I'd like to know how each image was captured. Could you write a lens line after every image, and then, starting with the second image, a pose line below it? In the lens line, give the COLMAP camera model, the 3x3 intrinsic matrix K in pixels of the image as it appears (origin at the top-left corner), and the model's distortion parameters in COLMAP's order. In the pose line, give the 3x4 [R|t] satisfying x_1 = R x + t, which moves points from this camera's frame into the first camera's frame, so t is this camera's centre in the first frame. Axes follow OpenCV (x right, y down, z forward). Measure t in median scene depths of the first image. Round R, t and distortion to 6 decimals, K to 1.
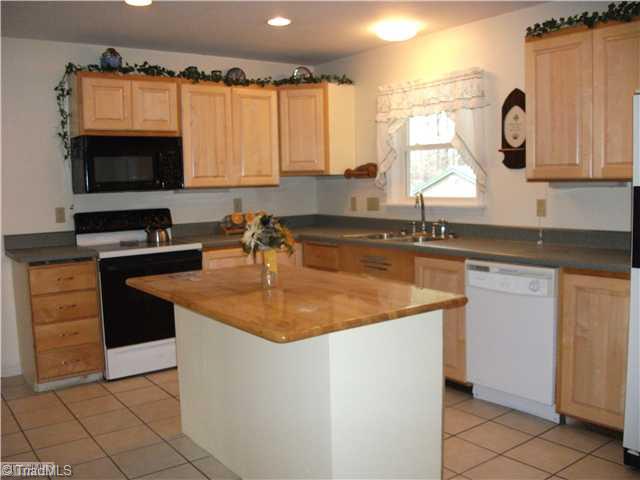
lens RADIAL K [[604.8, 0, 320.0], [0, 604.8, 240.0], [0, 0, 1]] dist [-0.137559, 0.028071]
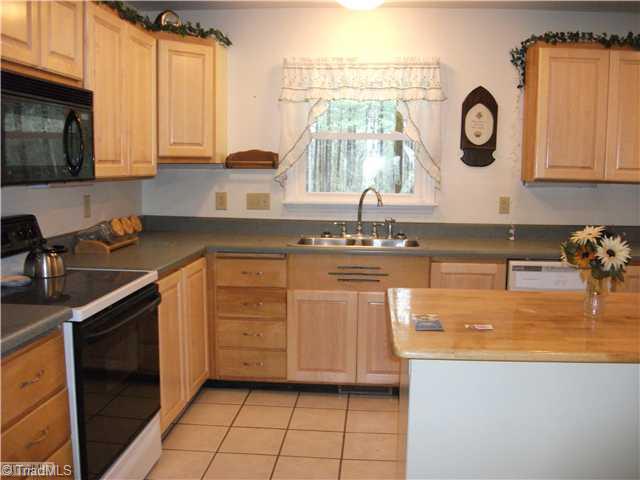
lens RADIAL K [[604.8, 0, 320.0], [0, 604.8, 240.0], [0, 0, 1]] dist [-0.137559, 0.028071]
pose [[0.661910, -0.054667, 0.747587, -0.577131], [0.043149, 0.998462, 0.034809, -0.040867], [-0.748340, 0.009218, 0.663251, 0.507015]]
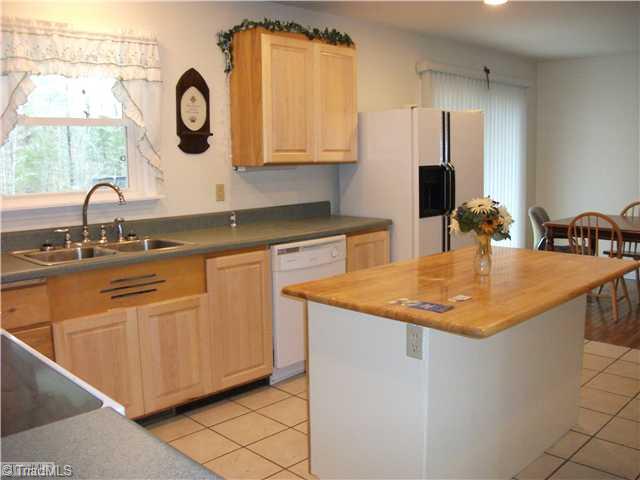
lens RADIAL K [[604.8, 0, 320.0], [0, 604.8, 240.0], [0, 0, 1]] dist [-0.137559, 0.028071]
pose [[-0.144955, -0.104671, 0.983886, -0.619709], [0.115521, 0.985797, 0.121894, -0.074110], [-0.982671, 0.131329, -0.130805, 0.902701]]
